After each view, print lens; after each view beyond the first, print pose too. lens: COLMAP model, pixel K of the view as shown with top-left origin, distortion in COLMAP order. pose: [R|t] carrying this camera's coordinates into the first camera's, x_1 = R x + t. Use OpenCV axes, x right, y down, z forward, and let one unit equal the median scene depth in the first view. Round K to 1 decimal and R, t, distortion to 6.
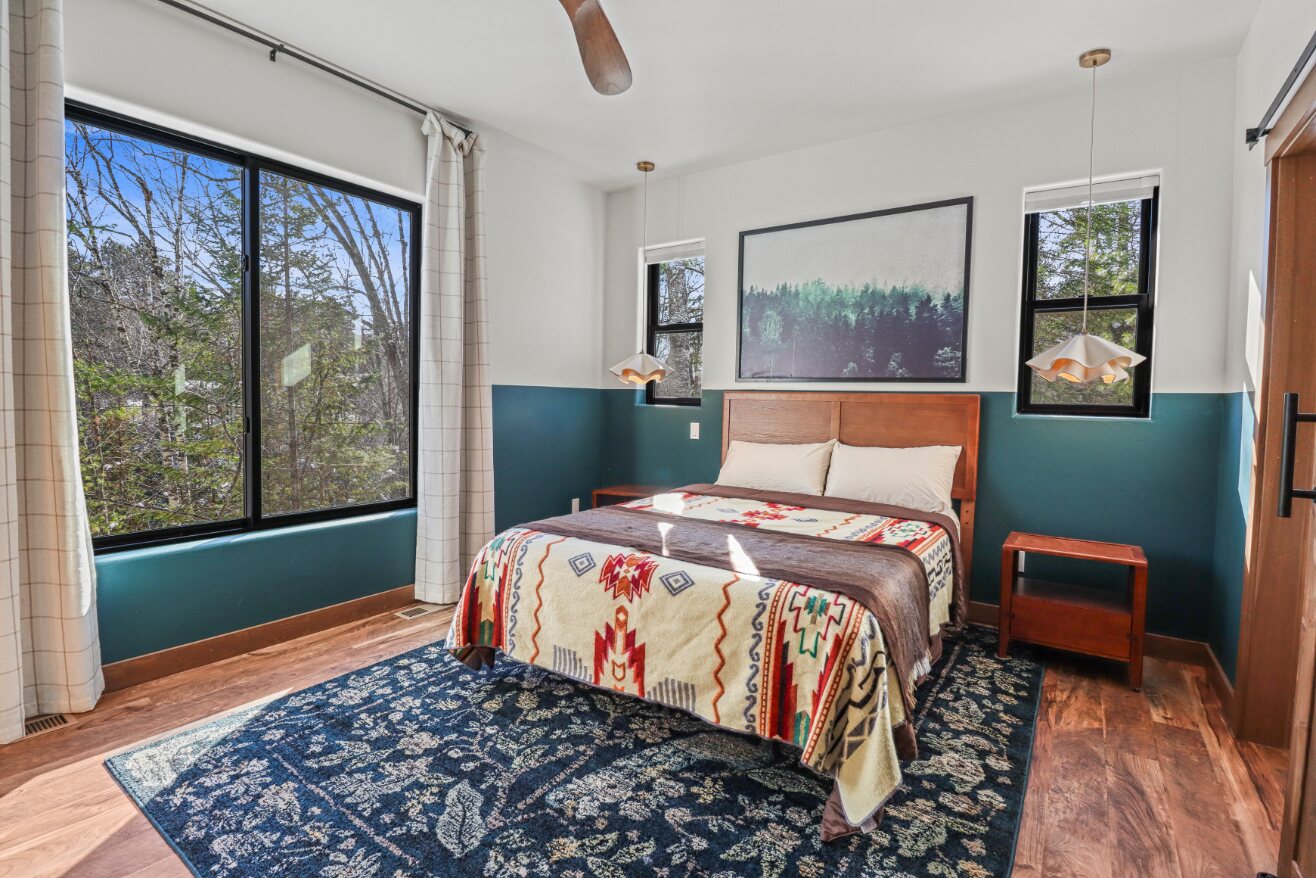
lens RADIAL K [[607.6, 0, 660.8], [0, 607.6, 414.5], [0, 0, 1]] dist [0.026344, -0.012888]
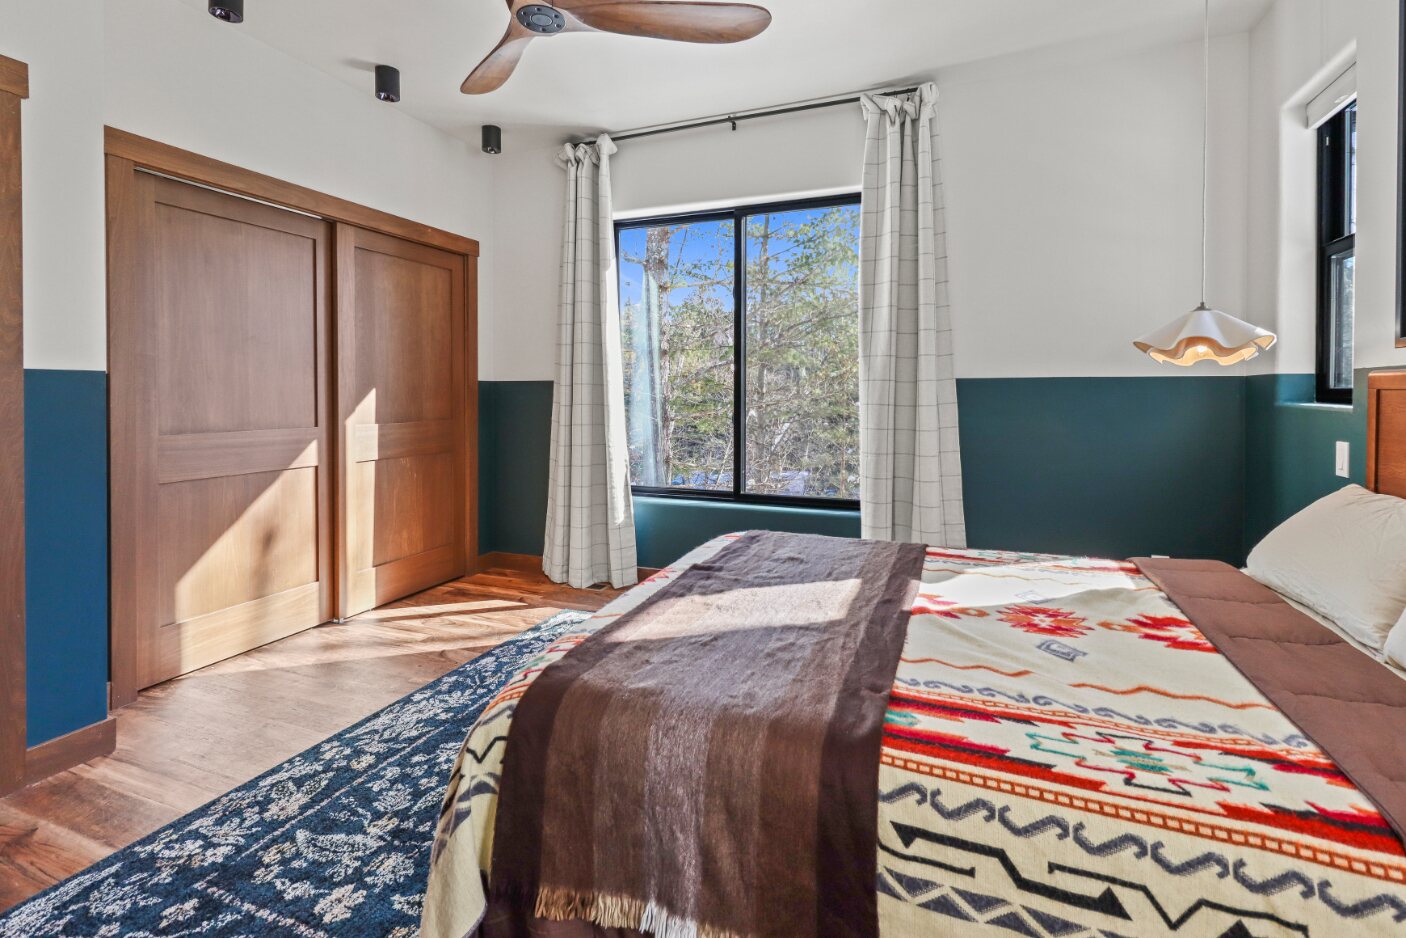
lens RADIAL K [[667.0, 0, 705.2], [0, 667.0, 398.4], [0, 0, 1]] dist [0.000514, -0.000009]
pose [[0.240118, -0.010624, -0.970686, 0.659431], [-0.021641, 0.999633, -0.016294, -0.000948], [0.970503, 0.024919, 0.239800, 0.610292]]
